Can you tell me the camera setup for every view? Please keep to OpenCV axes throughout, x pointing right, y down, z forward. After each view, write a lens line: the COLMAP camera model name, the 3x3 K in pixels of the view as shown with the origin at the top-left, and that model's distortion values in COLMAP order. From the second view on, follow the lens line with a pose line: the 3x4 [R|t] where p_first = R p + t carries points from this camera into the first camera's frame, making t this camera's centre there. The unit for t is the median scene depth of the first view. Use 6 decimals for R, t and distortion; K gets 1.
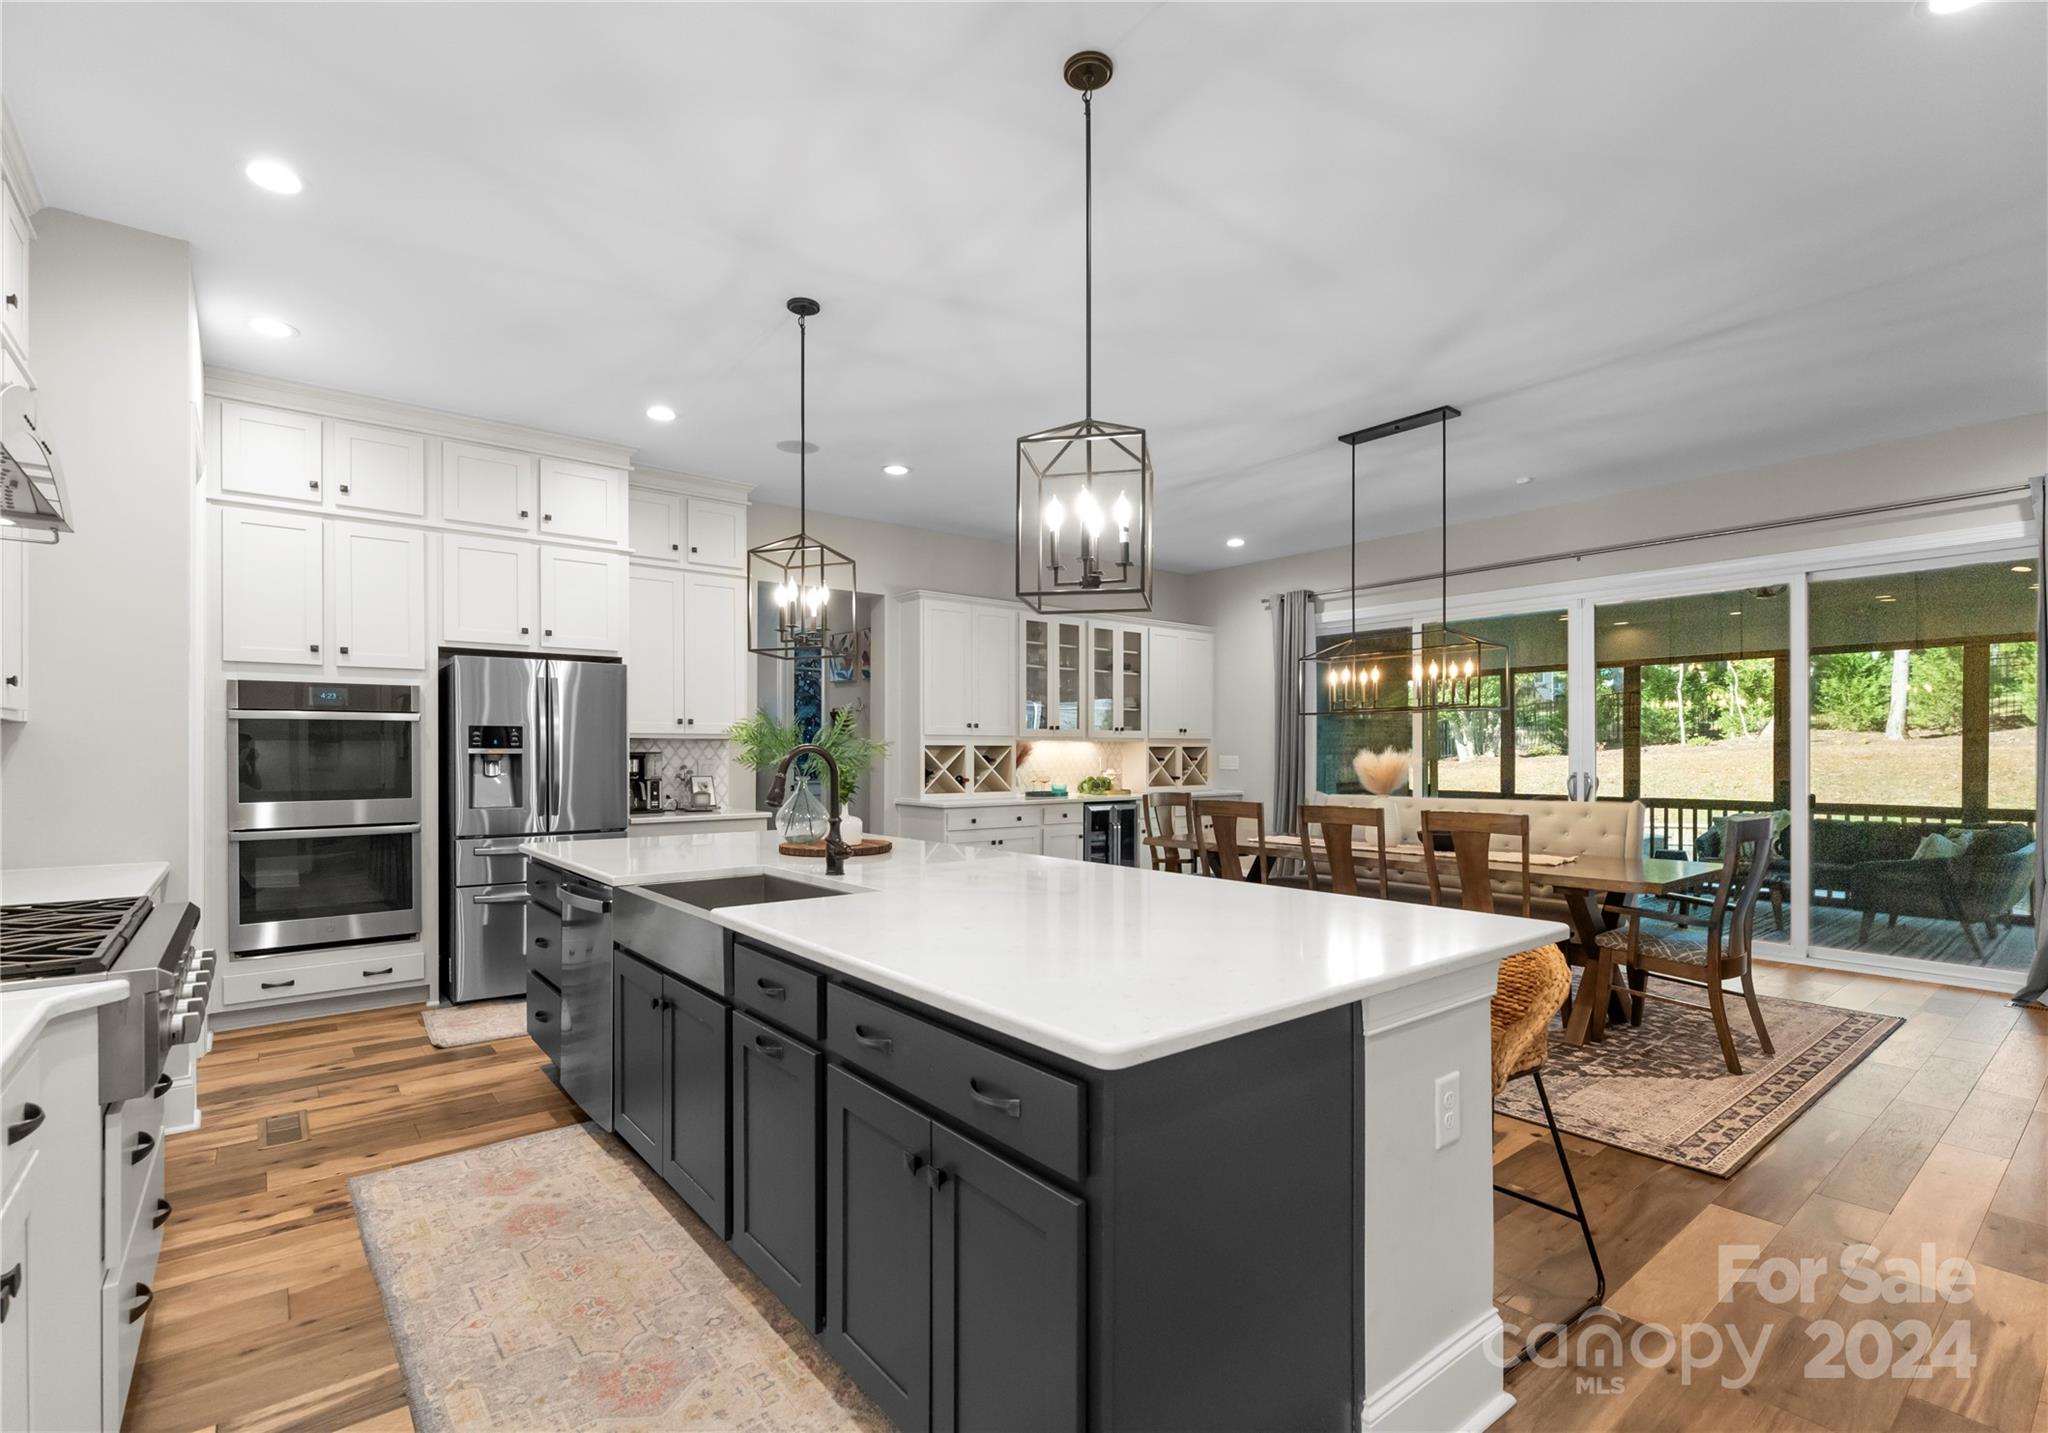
lens RADIAL K [[942.0, 0, 1000.3], [0, 942.0, 753.5], [0, 0, 1]] dist [0.000851, -0.000038]
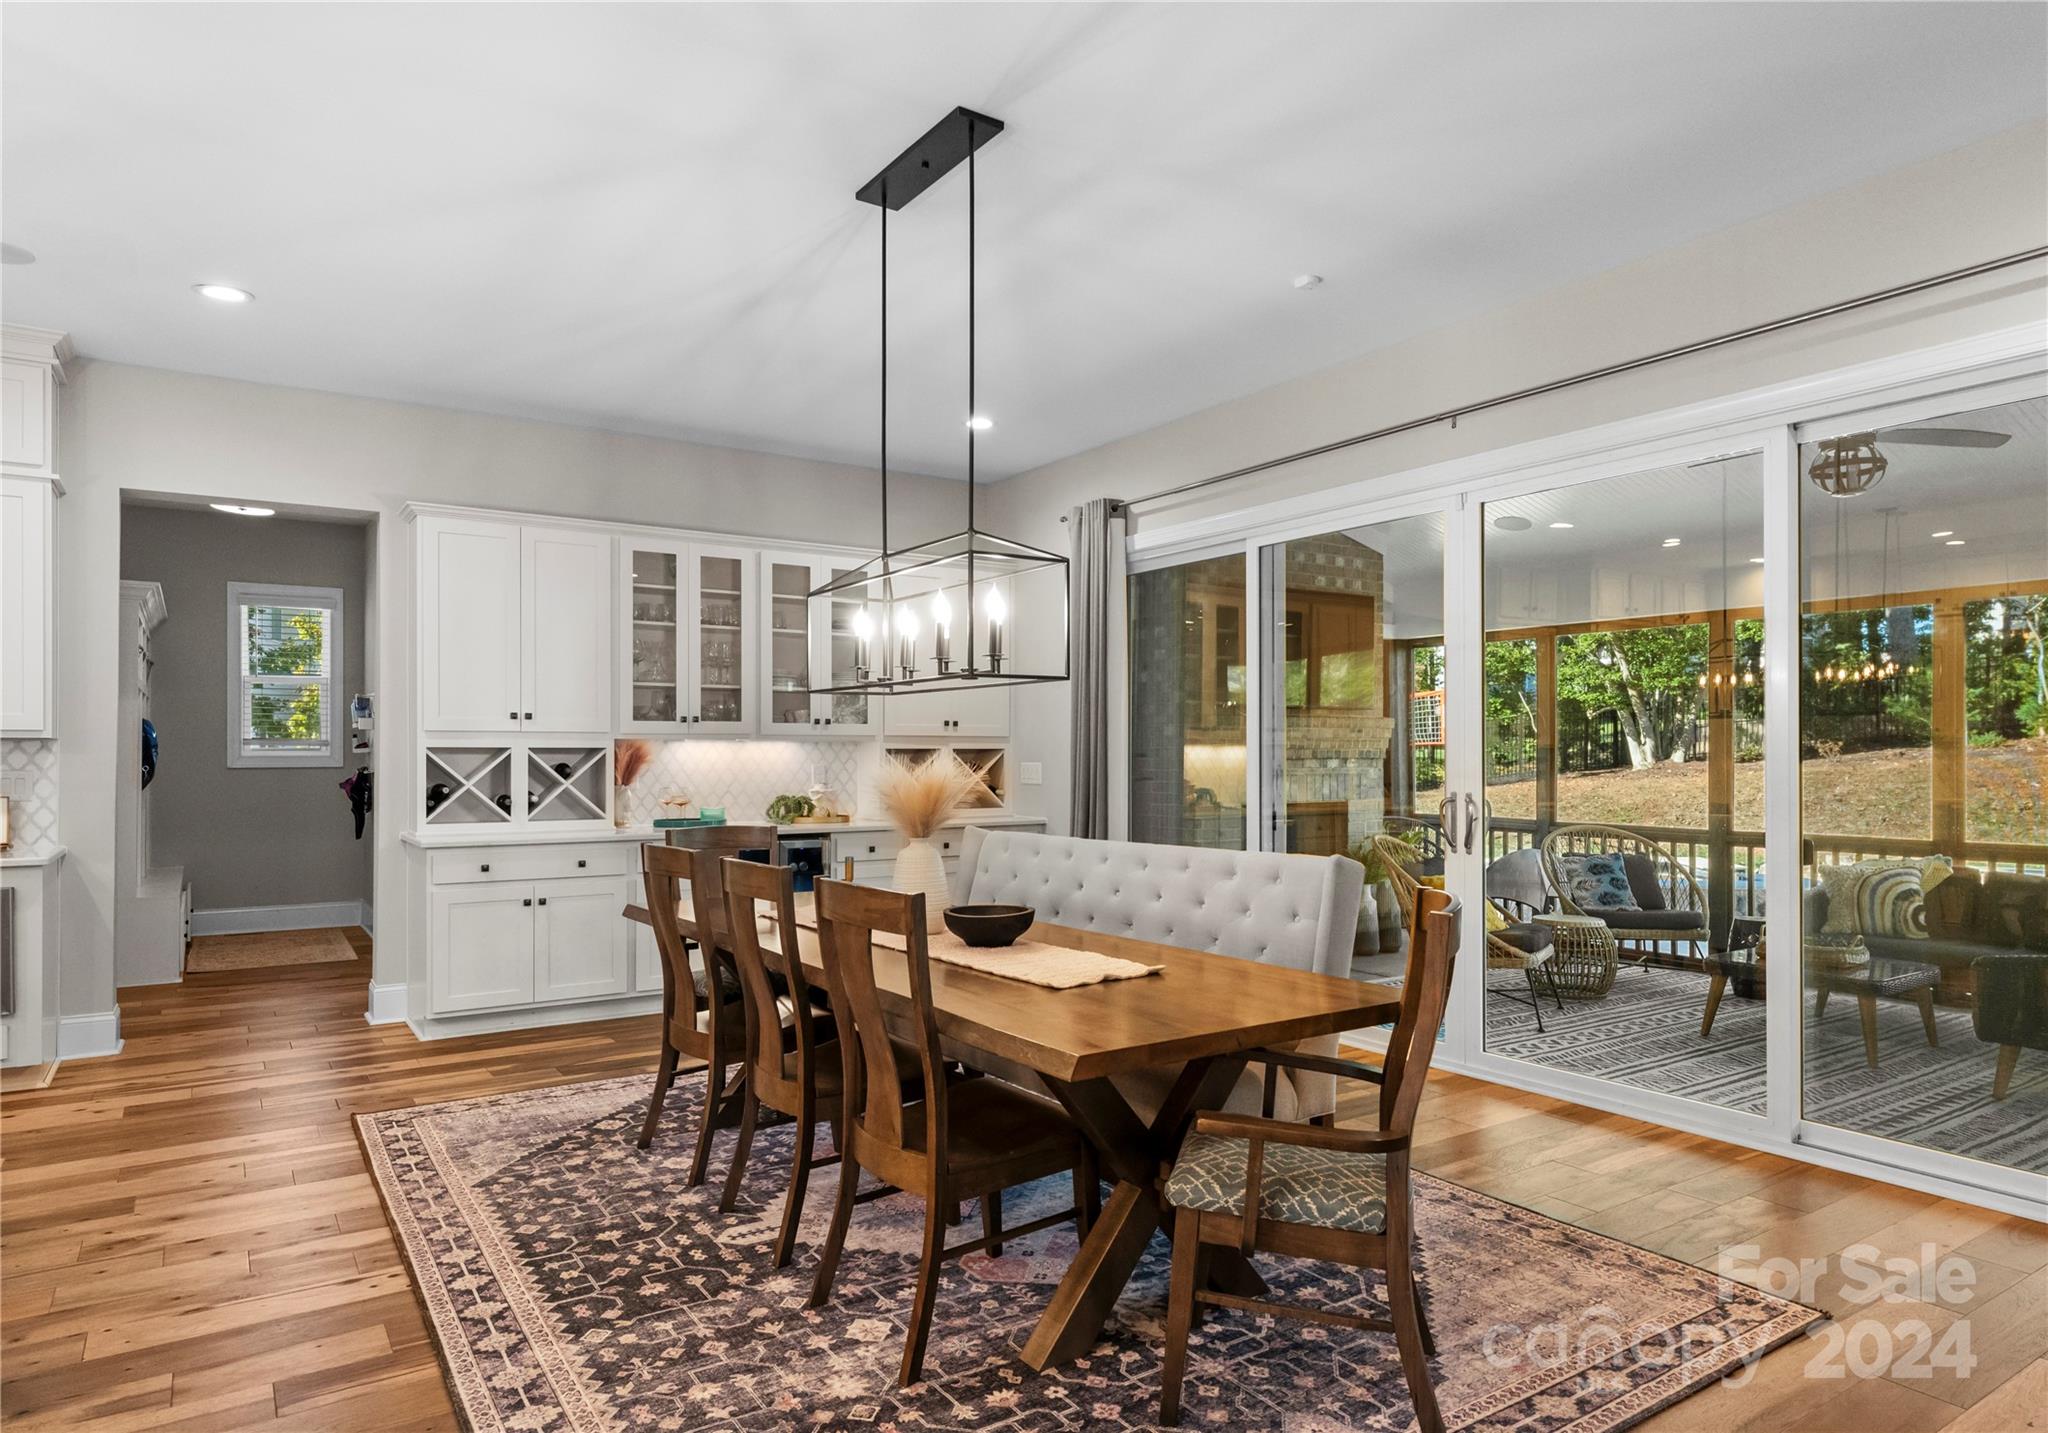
lens RADIAL K [[1219.6, 0, 1010.2], [0, 1219.6, 749.9], [0, 0, 1]] dist [-0.000581, -0.002038]
pose [[0.996354, -0.000442, -0.085316, 0.549818], [0.000002, 0.999987, -0.005165, -0.004111], [0.085317, 0.005146, 0.996341, 0.315159]]
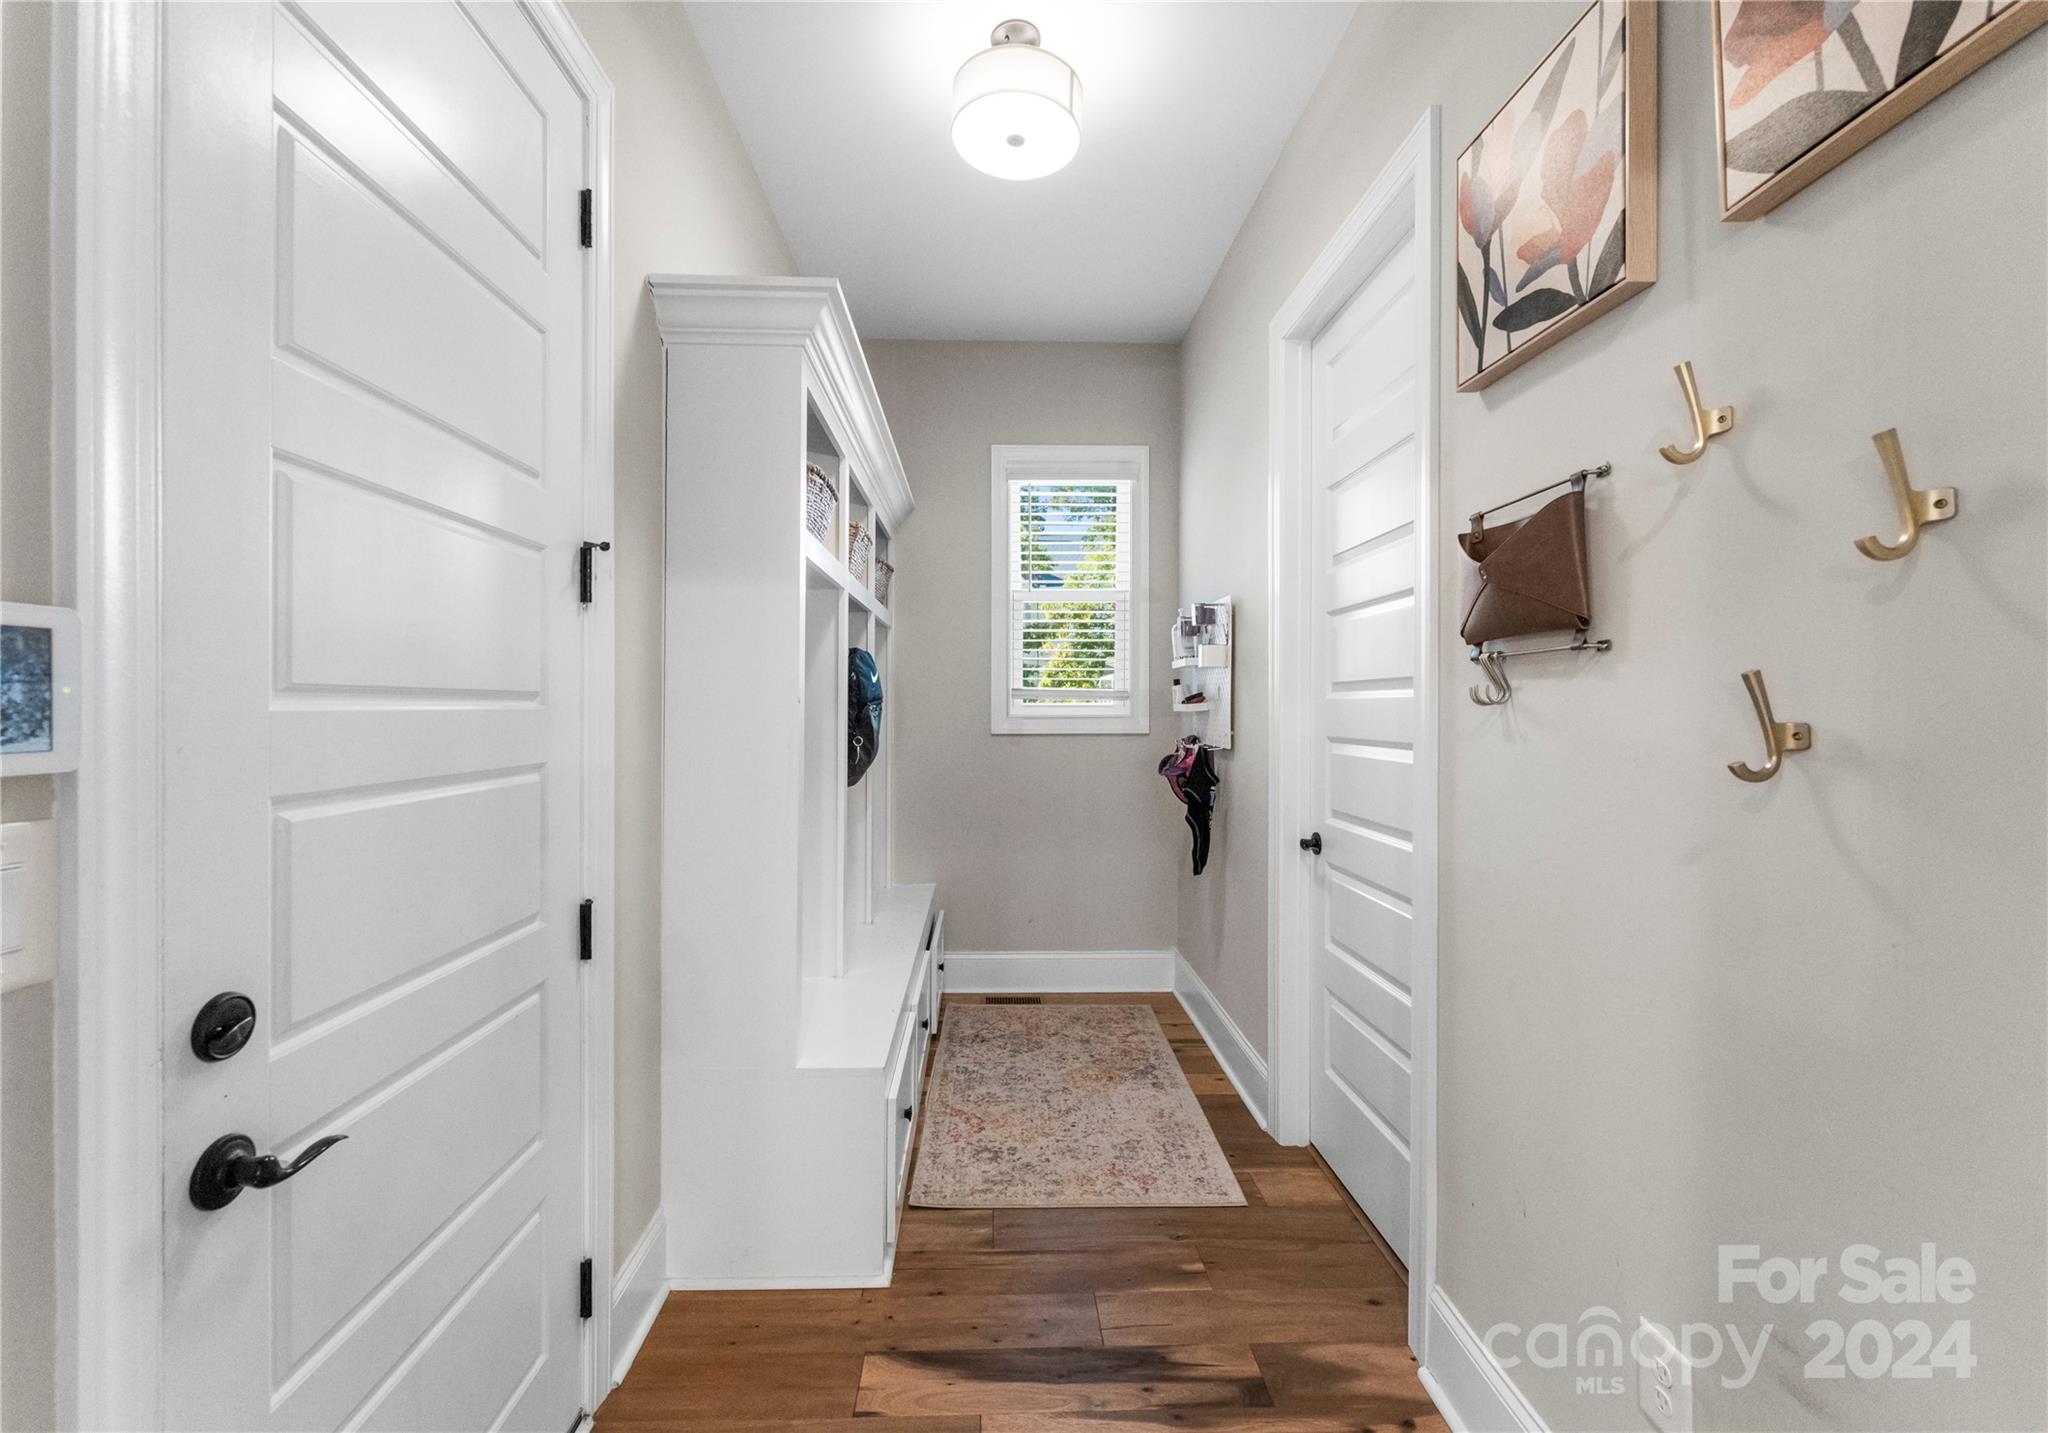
lens RADIAL K [[873.6, 0, 1014.5], [0, 873.6, 717.2], [0, 0, 1]] dist [-0.000859, -0.000313]
pose [[0.801872, 0.009613, -0.597418, -0.246503], [-0.004989, 0.999943, 0.009393, -0.010803], [0.597475, -0.004551, 0.801875, 1.362864]]
